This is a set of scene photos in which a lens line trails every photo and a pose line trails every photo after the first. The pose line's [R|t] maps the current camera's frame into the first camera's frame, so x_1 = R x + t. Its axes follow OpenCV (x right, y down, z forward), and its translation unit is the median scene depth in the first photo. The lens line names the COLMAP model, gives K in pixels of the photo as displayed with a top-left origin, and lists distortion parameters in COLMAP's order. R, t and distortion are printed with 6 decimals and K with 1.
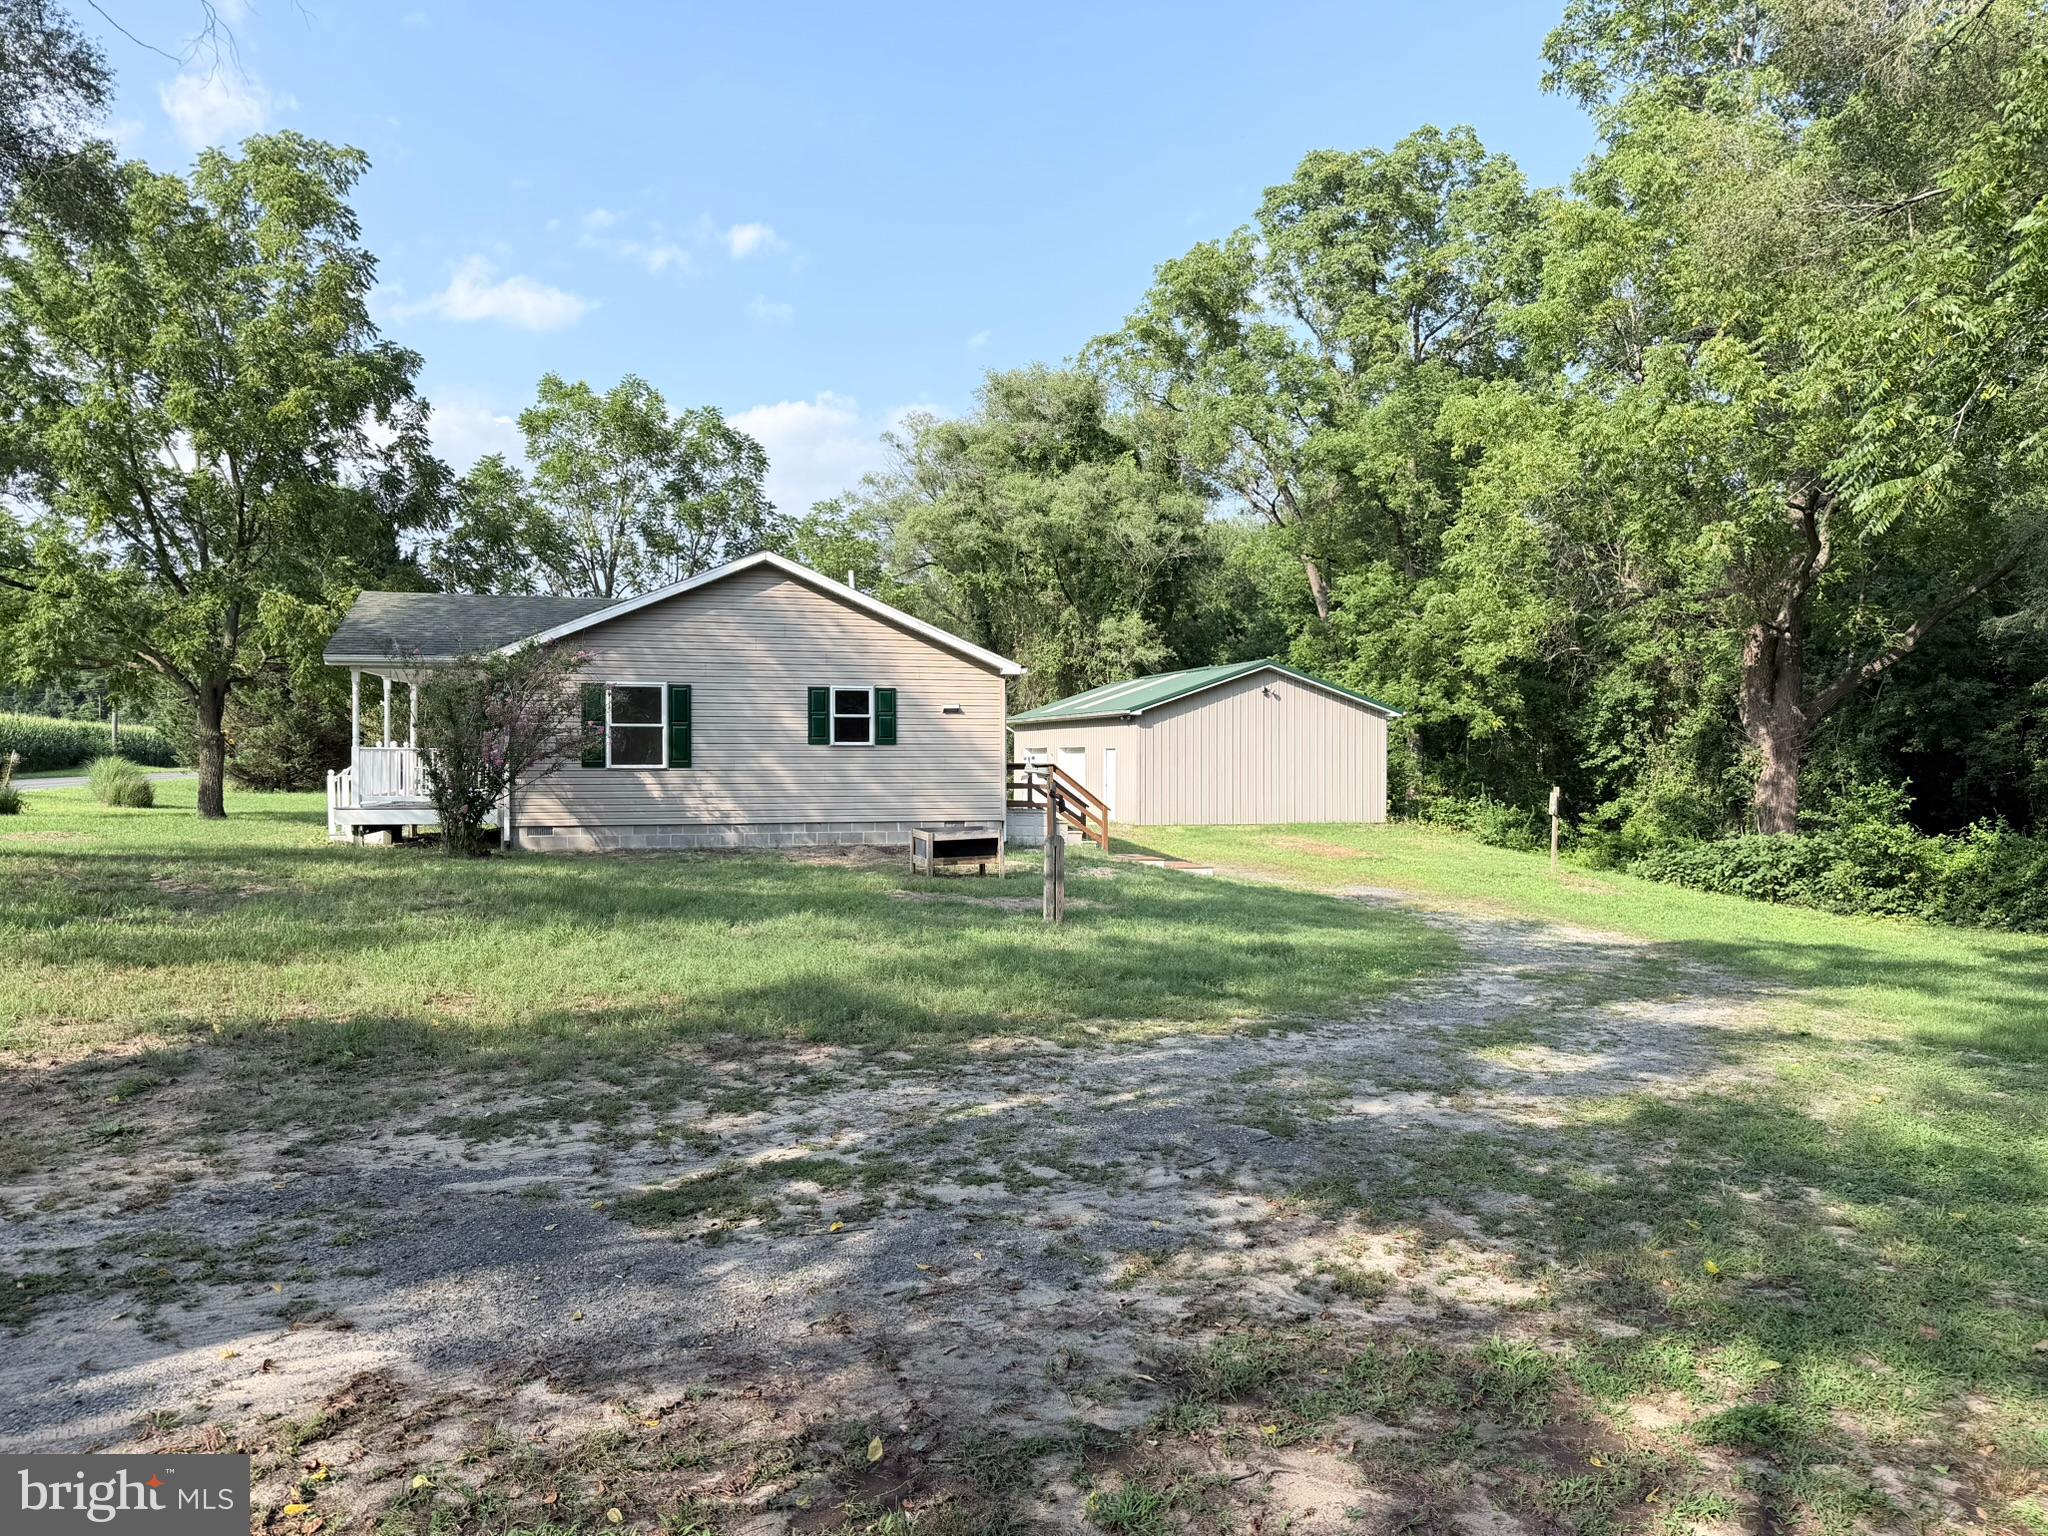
lens RADIAL K [[1438.2, 0, 1024.3], [0, 1438.2, 762.8], [0, 0, 1]] dist [0.000148, -0.001023]
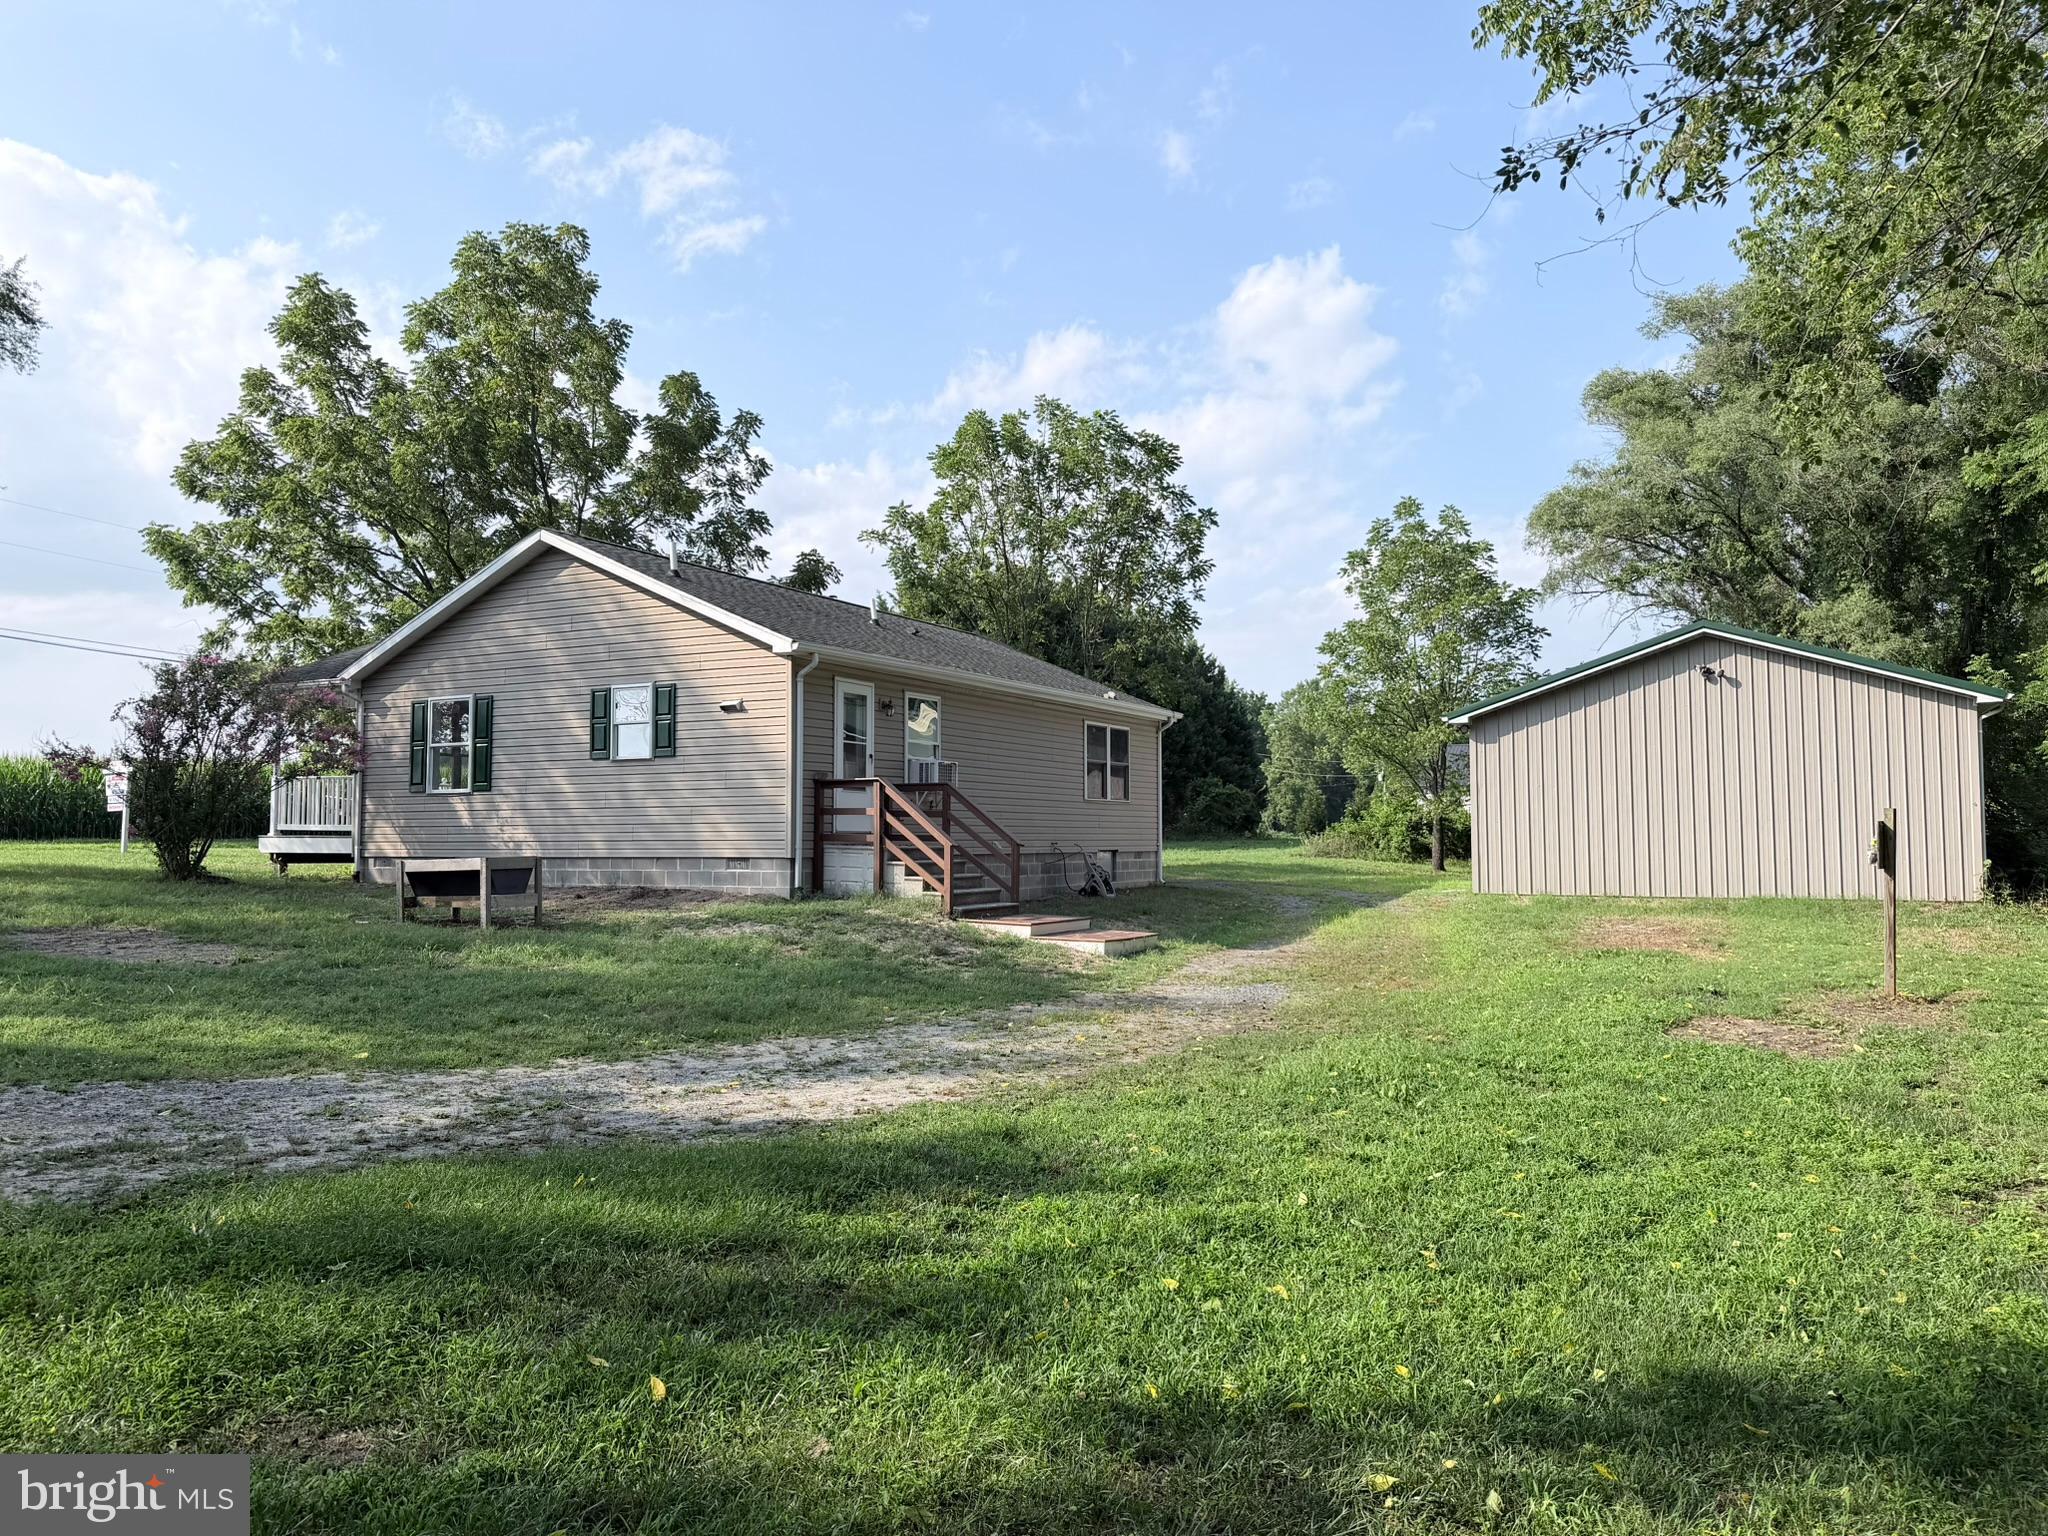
lens RADIAL K [[1438.2, 0, 1024.1], [0, 1438.2, 769.6], [0, 0, 1]] dist [0.000148, -0.001023]
pose [[0.720601, -0.038910, -0.692258, 0.595834], [-0.001832, 0.998314, -0.058020, 0.039937], [0.693348, 0.043077, 0.719314, 0.598677]]
